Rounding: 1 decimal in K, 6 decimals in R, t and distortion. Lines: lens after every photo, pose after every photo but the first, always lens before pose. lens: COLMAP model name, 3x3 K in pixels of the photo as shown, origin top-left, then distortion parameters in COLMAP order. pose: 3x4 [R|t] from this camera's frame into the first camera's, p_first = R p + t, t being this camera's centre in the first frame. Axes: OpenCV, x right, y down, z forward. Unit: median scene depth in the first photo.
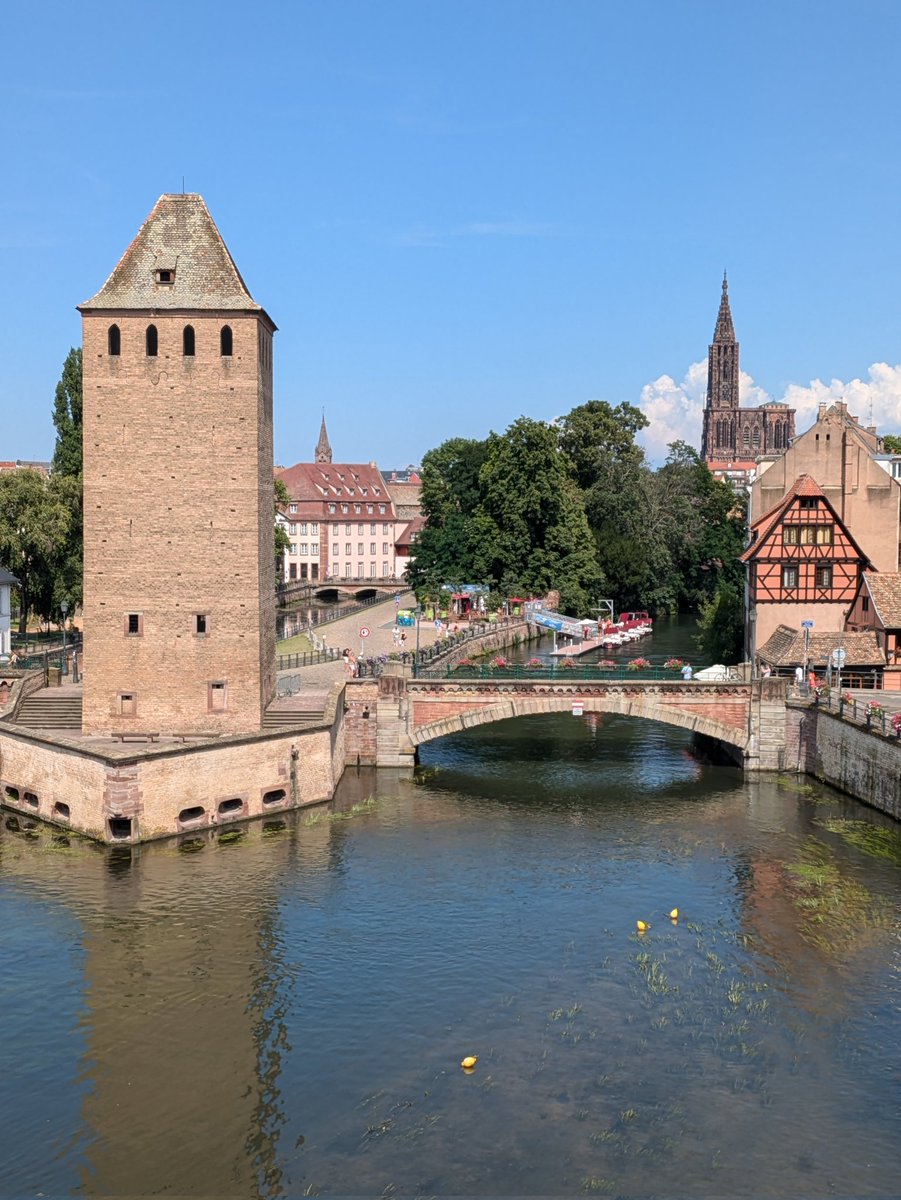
lens RADIAL K [[924.1, 0, 450.5], [0, 924.1, 600.0], [0, 0, 1]] dist [0.040409, -0.000714]
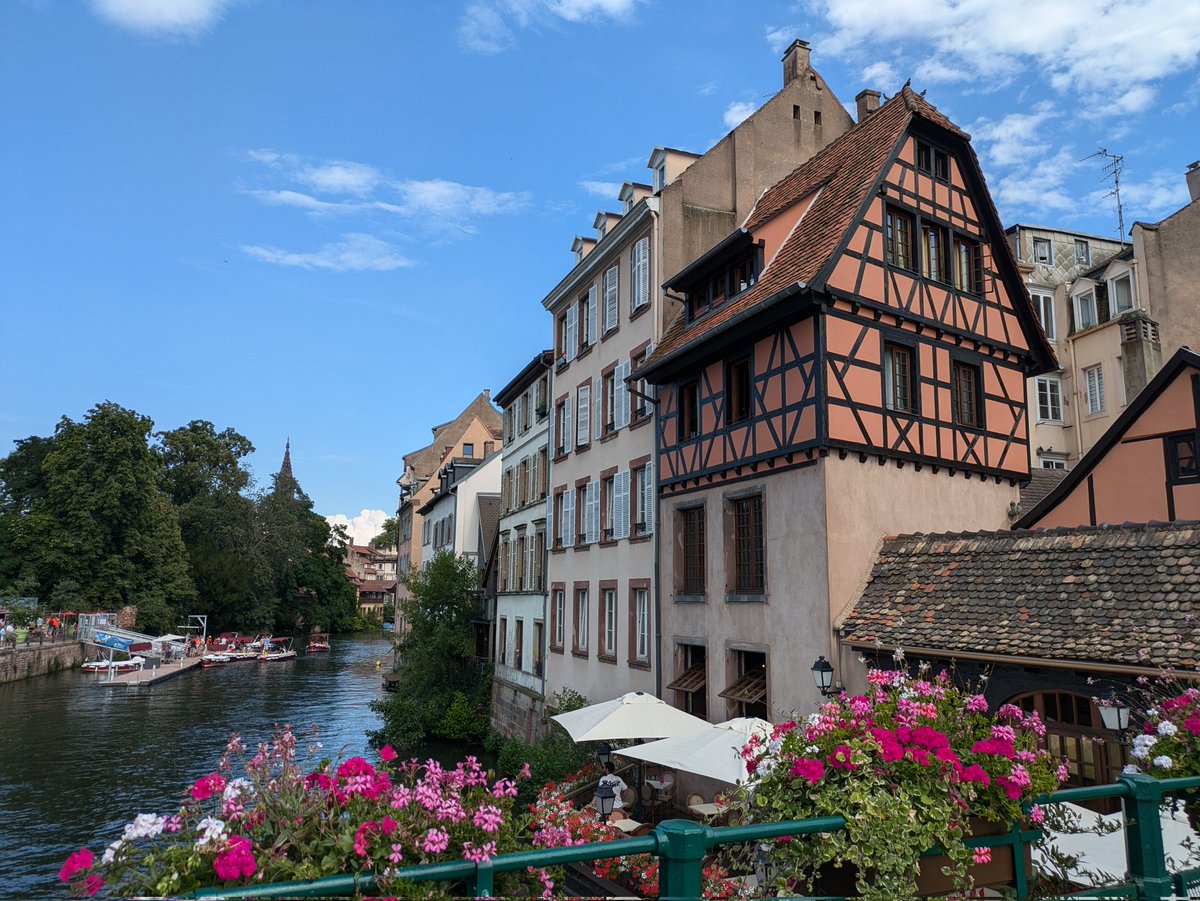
lens RADIAL K [[924.1, 0, 595.7], [0, 924.1, 468.1], [0, 0, 1]] dist [0.040409, -0.000714]
pose [[0.844023, 0.088494, 0.528955, 0.027945], [-0.001581, 0.986699, -0.162553, 0.011175], [-0.536304, 0.136362, 0.832937, 0.174571]]
